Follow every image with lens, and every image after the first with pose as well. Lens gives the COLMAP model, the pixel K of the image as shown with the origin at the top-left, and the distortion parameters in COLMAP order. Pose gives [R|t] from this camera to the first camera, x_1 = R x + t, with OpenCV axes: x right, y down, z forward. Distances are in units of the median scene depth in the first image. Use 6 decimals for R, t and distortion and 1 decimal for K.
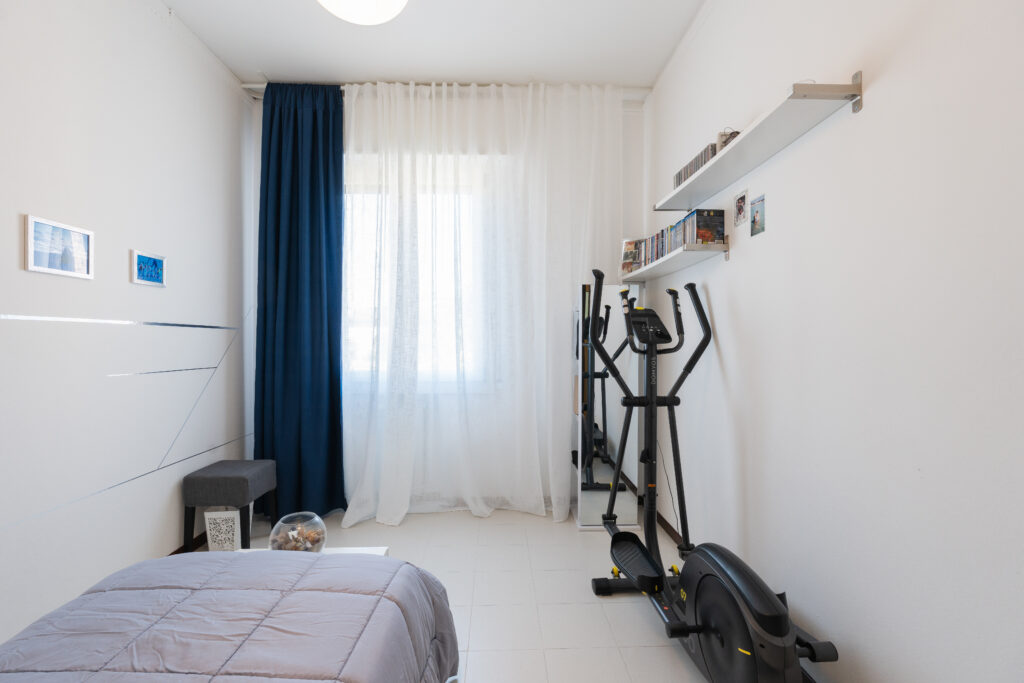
lens RADIAL K [[450.2, 0, 514.5], [0, 450.2, 340.2], [0, 0, 1]] dist [-0.007253, 0.001528]
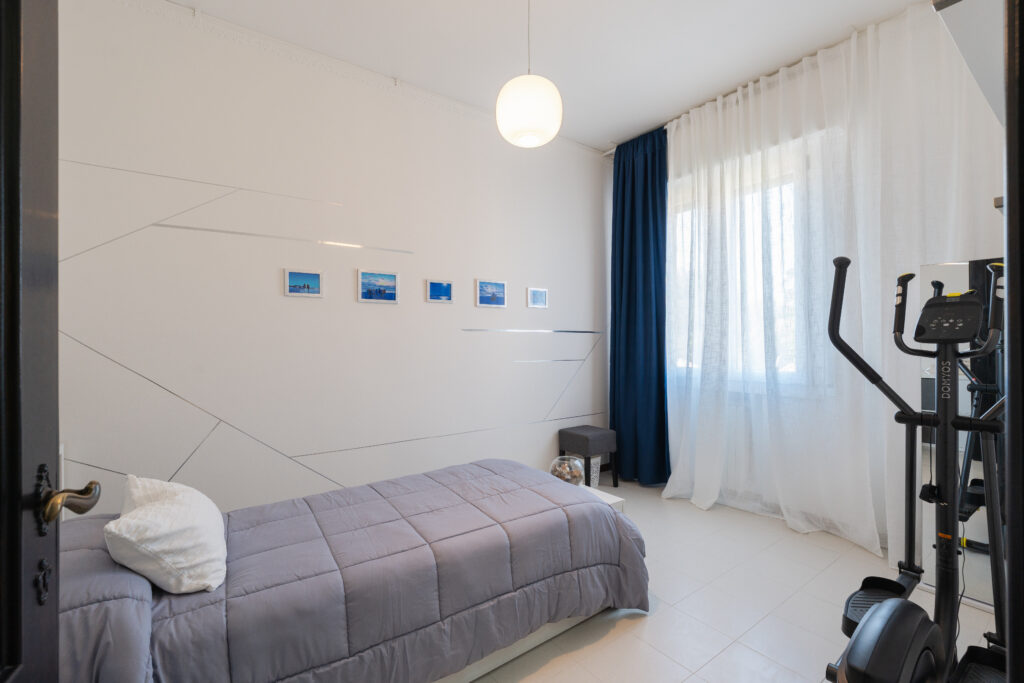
lens RADIAL K [[450.2, 0, 513.2], [0, 450.2, 341.5], [0, 0, 1]] dist [-0.007253, 0.001528]
pose [[0.560117, -0.002824, -0.828409, 0.372158], [0.003202, 0.999994, -0.001244, 0.002752], [0.828407, -0.001955, 0.560123, 0.003636]]
